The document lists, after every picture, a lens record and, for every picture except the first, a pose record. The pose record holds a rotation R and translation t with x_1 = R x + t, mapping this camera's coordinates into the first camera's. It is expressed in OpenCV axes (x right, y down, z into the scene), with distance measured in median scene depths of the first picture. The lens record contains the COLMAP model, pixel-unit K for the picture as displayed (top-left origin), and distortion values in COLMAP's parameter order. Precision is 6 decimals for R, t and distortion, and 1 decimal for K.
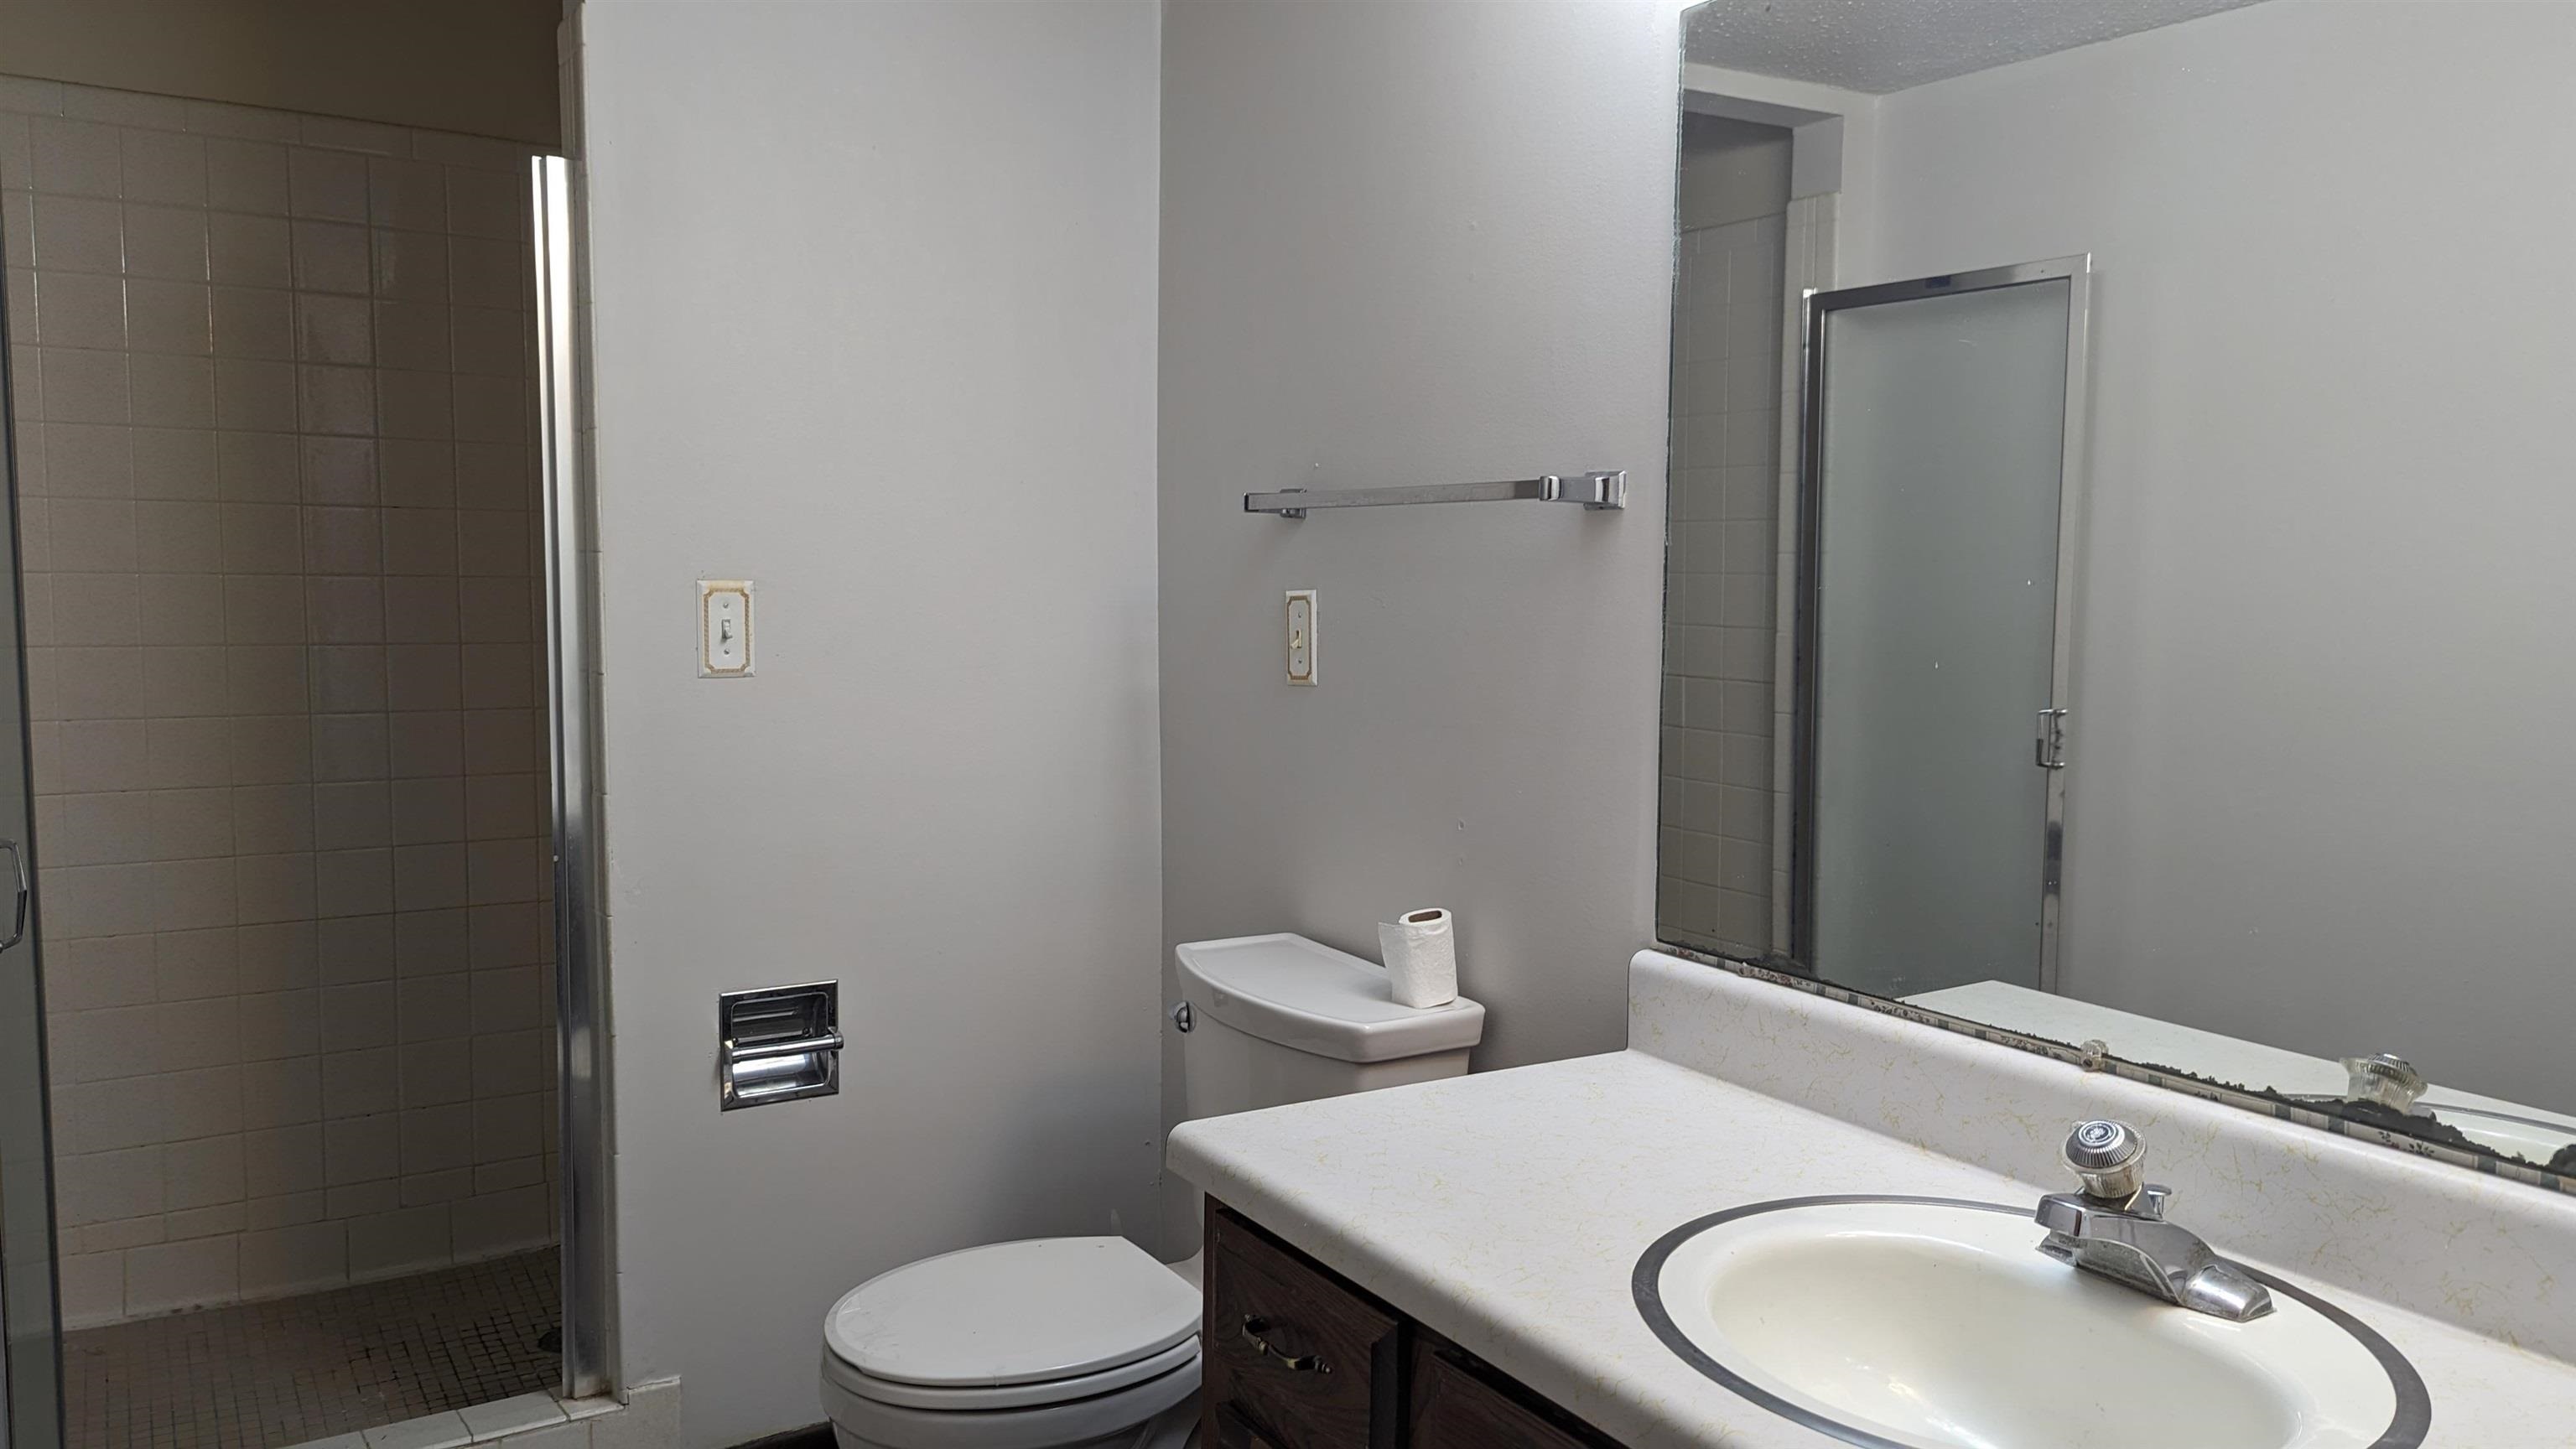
lens RADIAL K [[1841.7, 0, 1296.4], [0, 1841.7, 752.3], [0, 0, 1]] dist [0.071063, -0.073245]
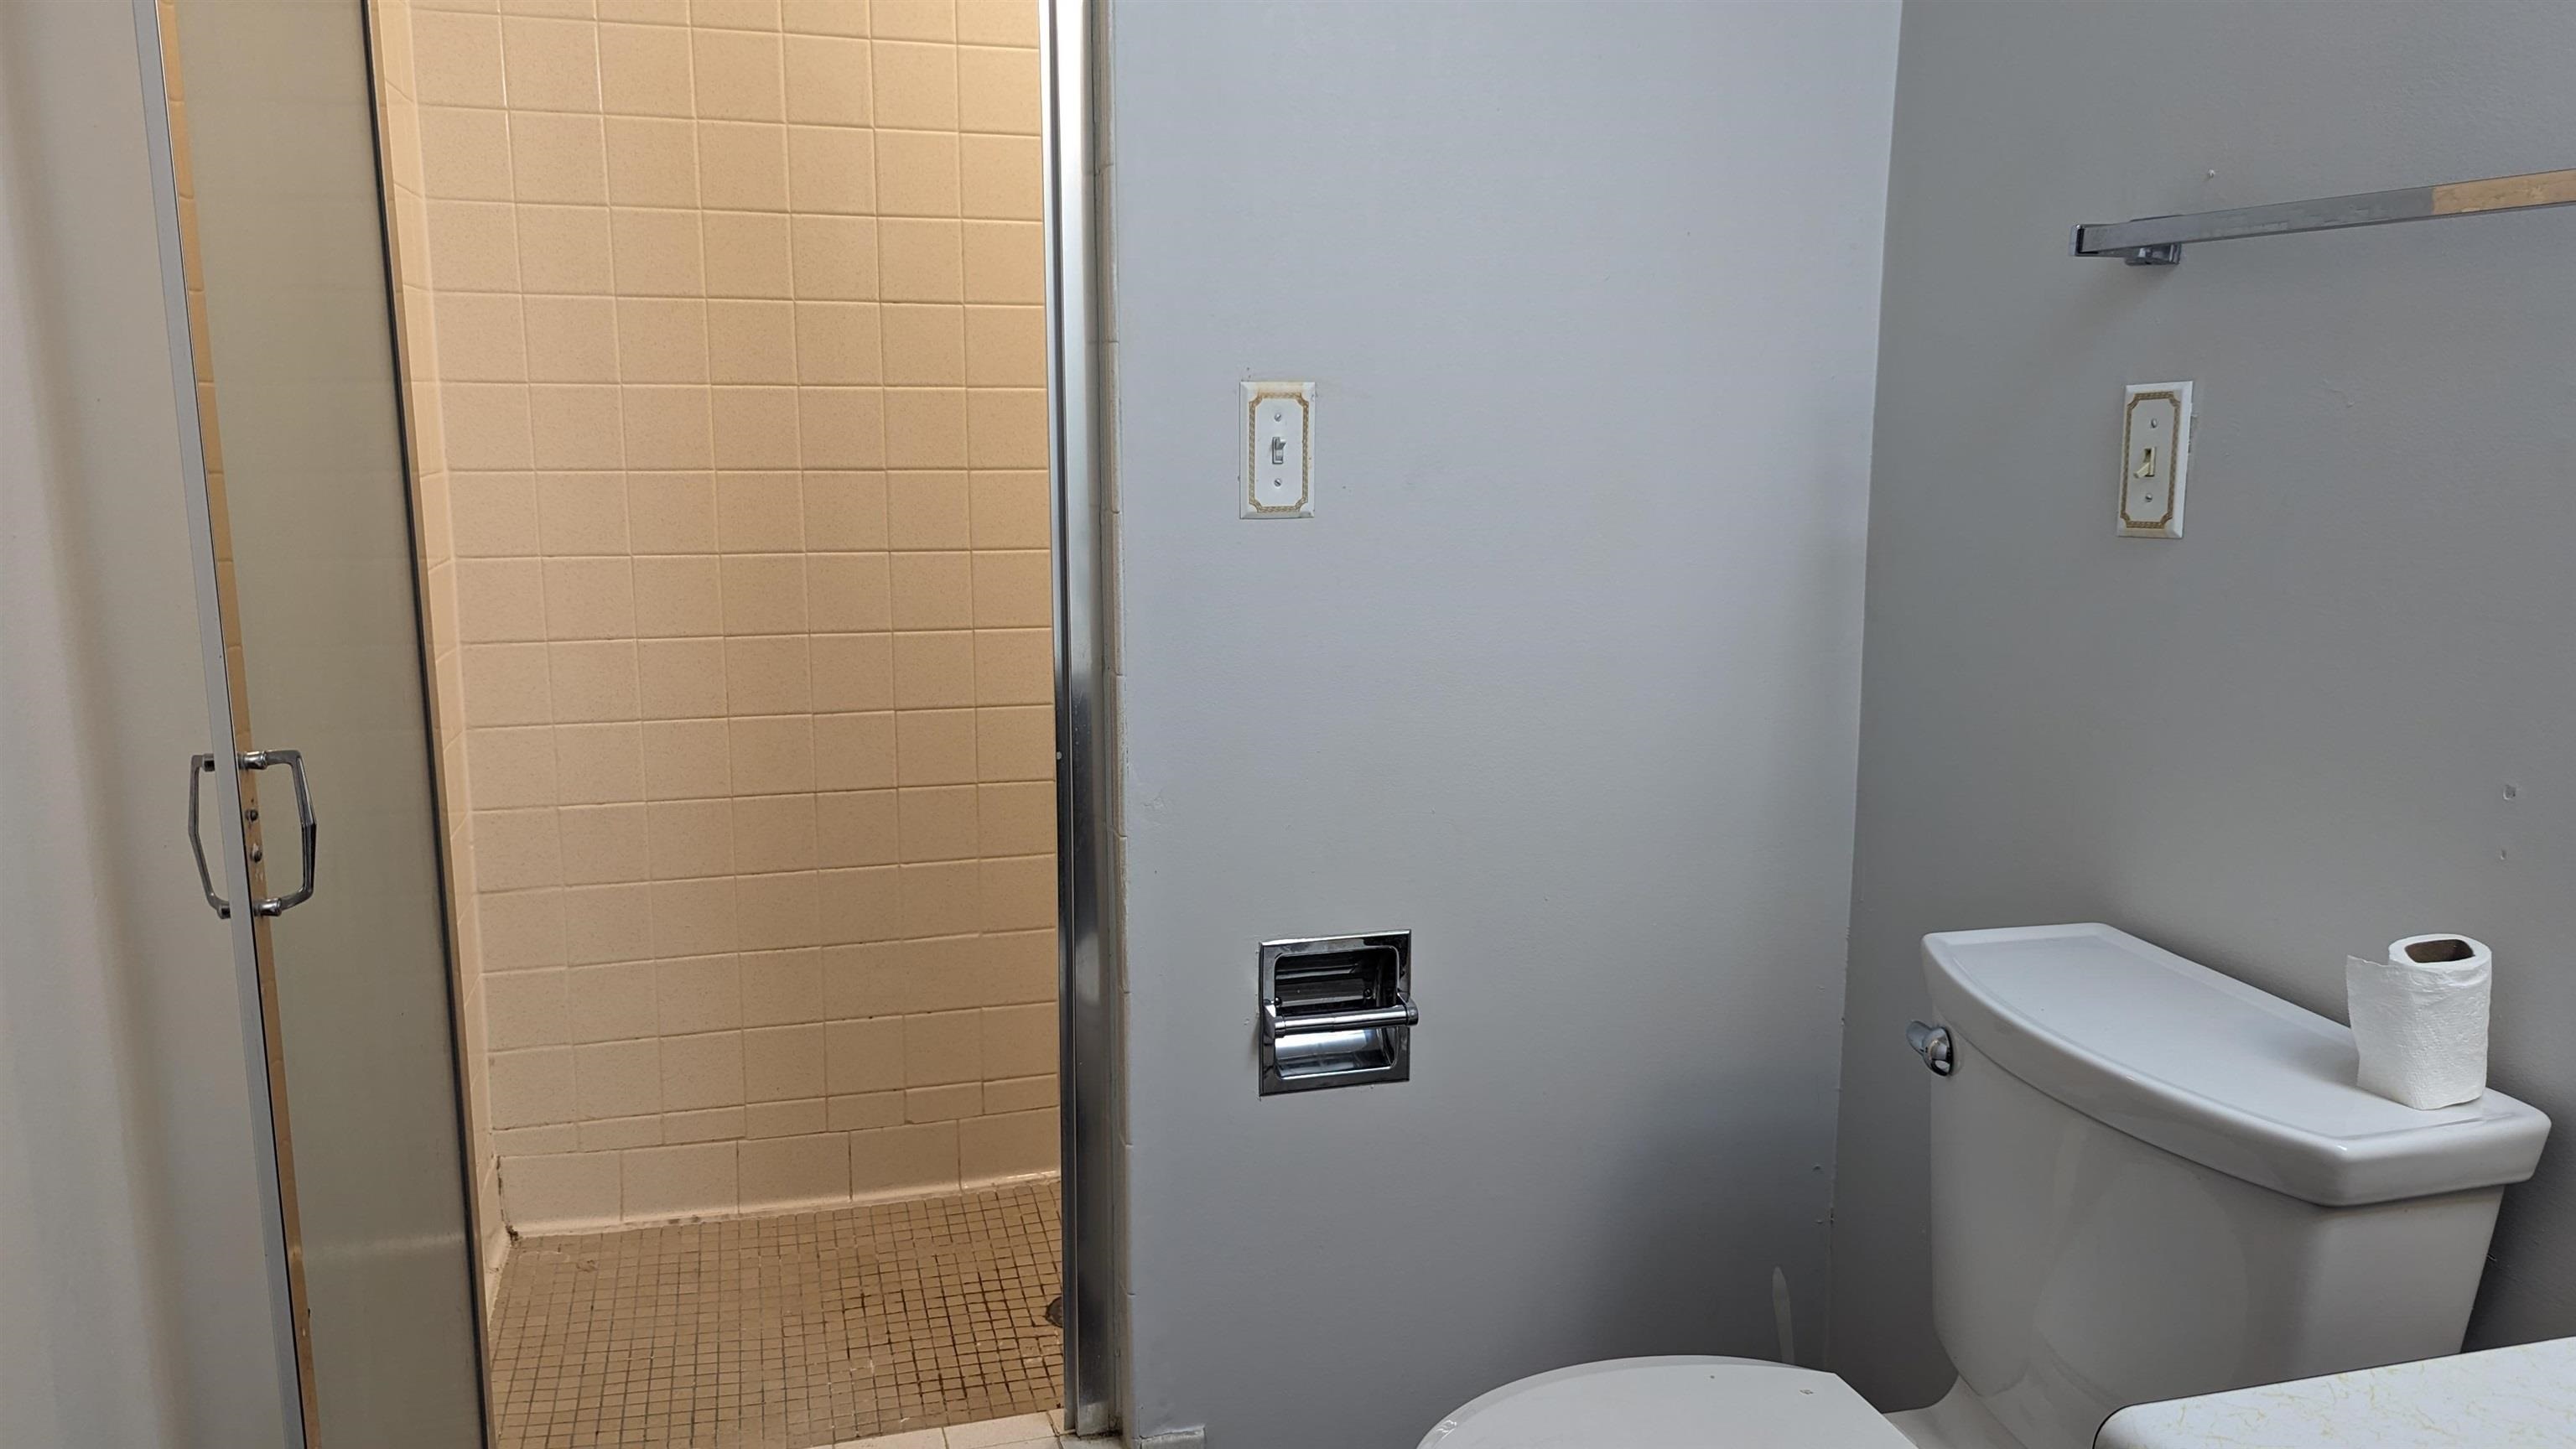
lens RADIAL K [[1841.7, 0, 1293.2], [0, 1841.7, 726.0], [0, 0, 1]] dist [0.071063, -0.073245]
pose [[0.960890, 0.041806, -0.273757, -0.100188], [-0.020680, 0.996612, 0.079608, -0.016555], [0.276158, -0.070834, 0.958499, 0.303952]]
